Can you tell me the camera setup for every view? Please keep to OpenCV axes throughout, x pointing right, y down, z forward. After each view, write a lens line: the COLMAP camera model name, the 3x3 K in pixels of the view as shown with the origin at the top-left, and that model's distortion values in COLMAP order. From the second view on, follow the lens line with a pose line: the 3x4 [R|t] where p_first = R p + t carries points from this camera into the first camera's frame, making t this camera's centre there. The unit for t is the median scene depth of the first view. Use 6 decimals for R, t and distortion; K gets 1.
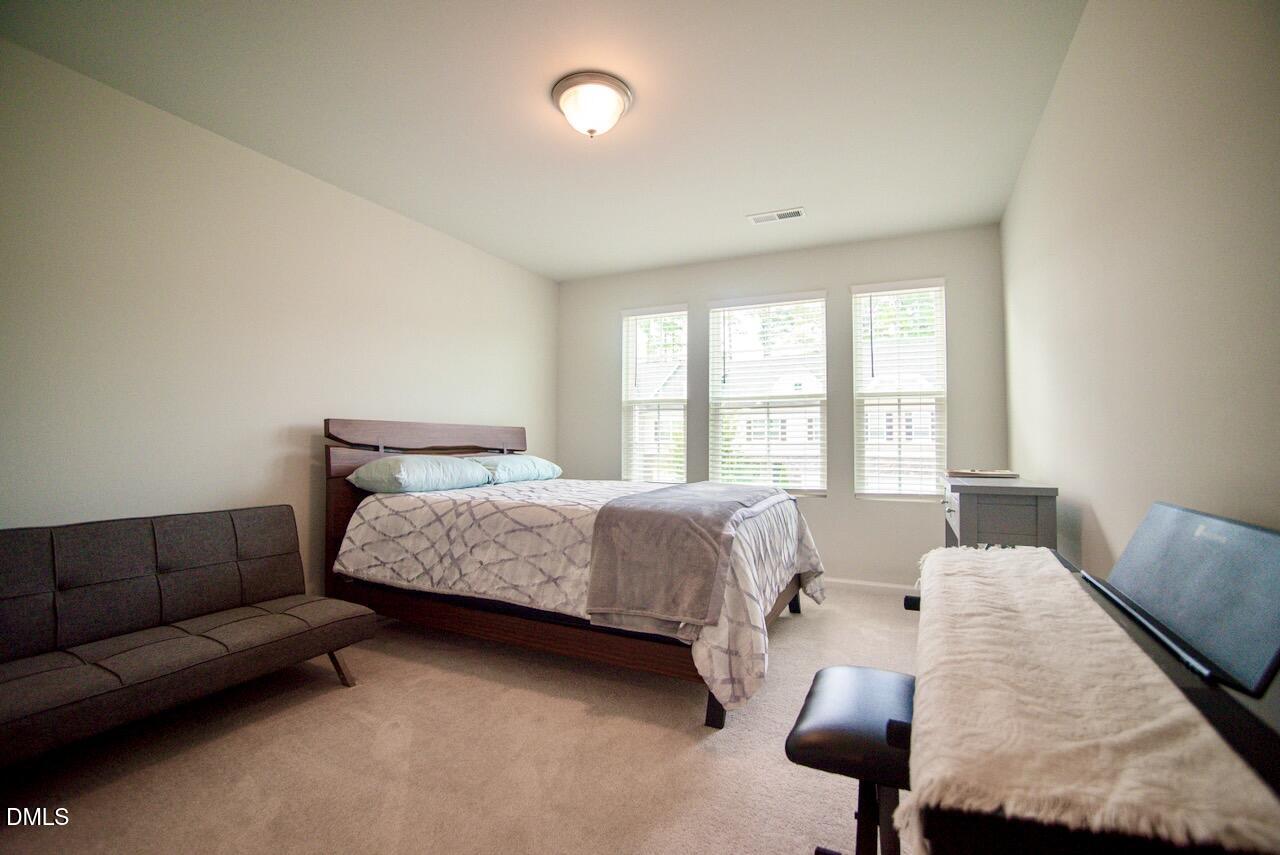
lens RADIAL K [[553.9, 0, 634.7], [0, 553.9, 418.7], [0, 0, 1]] dist [-0.064392, 0.018256]
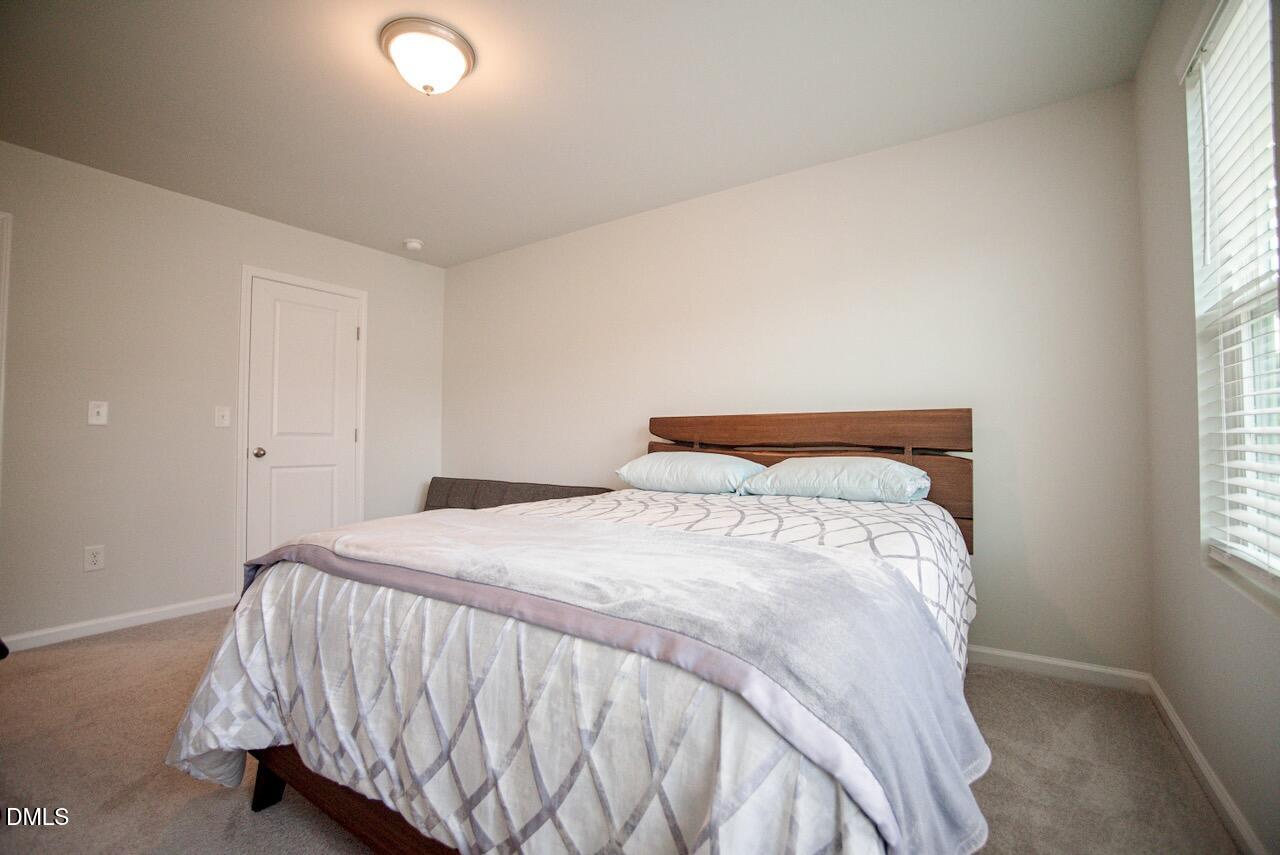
lens RADIAL K [[553.9, 0, 634.7], [0, 553.9, 418.7], [0, 0, 1]] dist [-0.064392, 0.018256]
pose [[-0.107571, -0.039022, -0.993431, 0.403272], [0.045367, 0.997996, -0.044113, 0.037064], [0.993162, -0.049814, -0.105585, 0.770502]]
